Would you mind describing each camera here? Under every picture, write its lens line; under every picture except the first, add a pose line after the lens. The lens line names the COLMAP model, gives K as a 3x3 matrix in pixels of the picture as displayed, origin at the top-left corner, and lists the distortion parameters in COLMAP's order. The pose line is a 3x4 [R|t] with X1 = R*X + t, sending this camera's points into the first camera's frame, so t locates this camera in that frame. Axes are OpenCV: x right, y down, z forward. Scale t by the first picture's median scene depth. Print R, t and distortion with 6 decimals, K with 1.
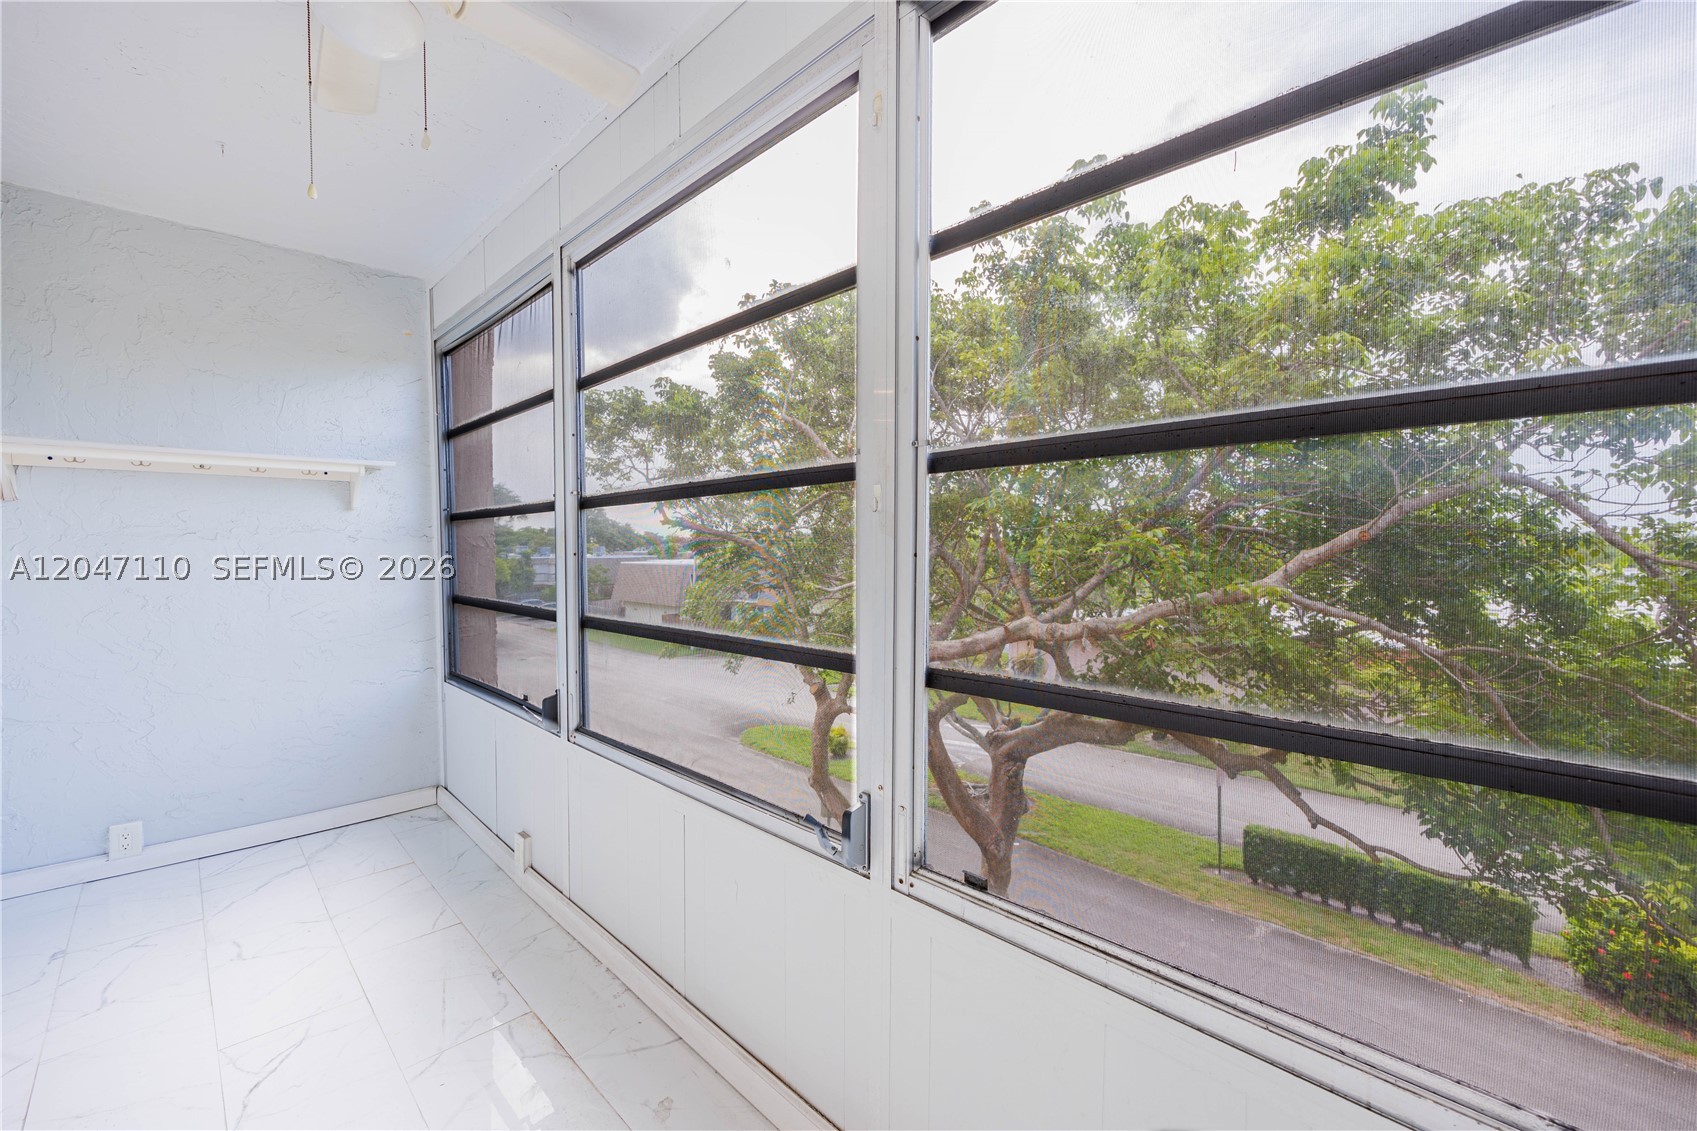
lens RADIAL K [[677.6, 0, 846.7], [0, 677.6, 568.1], [0, 0, 1]] dist [-0.001371, 0.000009]
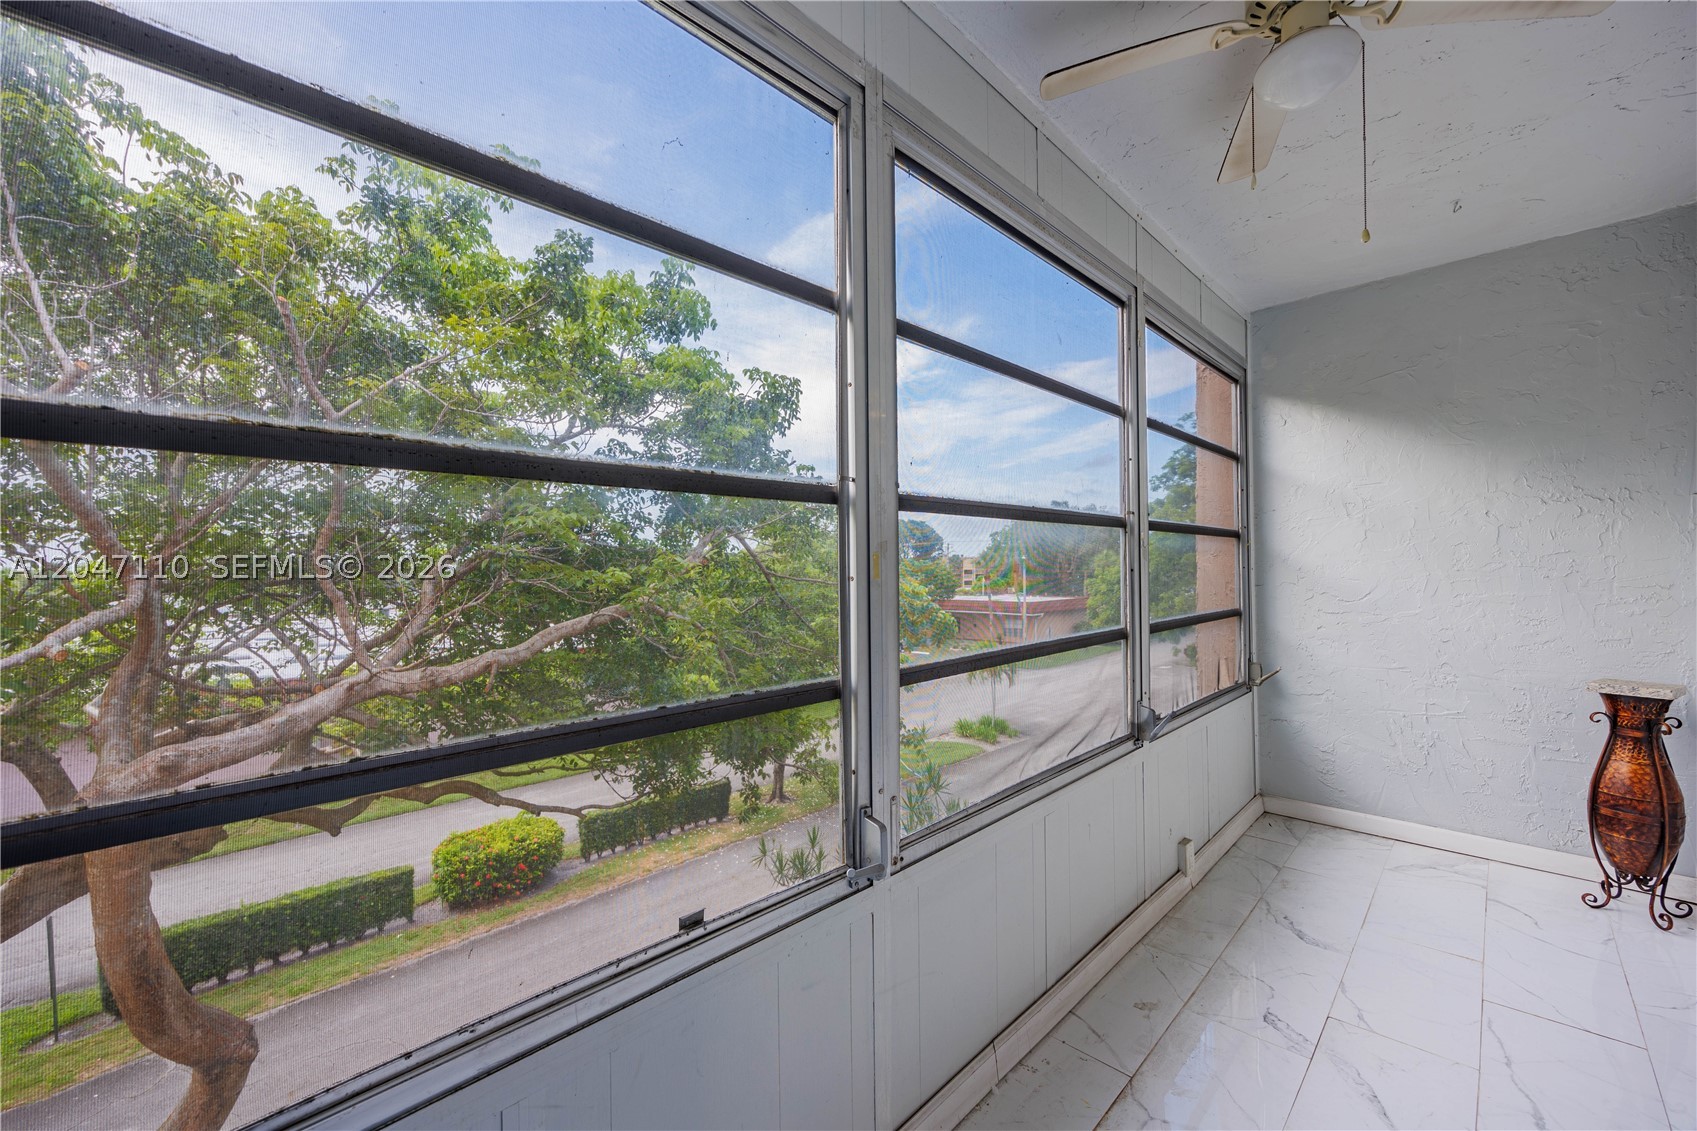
lens RADIAL K [[677.6, 0, 846.7], [0, 677.6, 568.1], [0, 0, 1]] dist [-0.001371, 0.000009]
pose [[-0.002705, -0.002827, 0.999992, -0.223112], [0.045568, 0.998957, 0.002948, -0.007558], [-0.998958, 0.045575, -0.002574, 0.225875]]
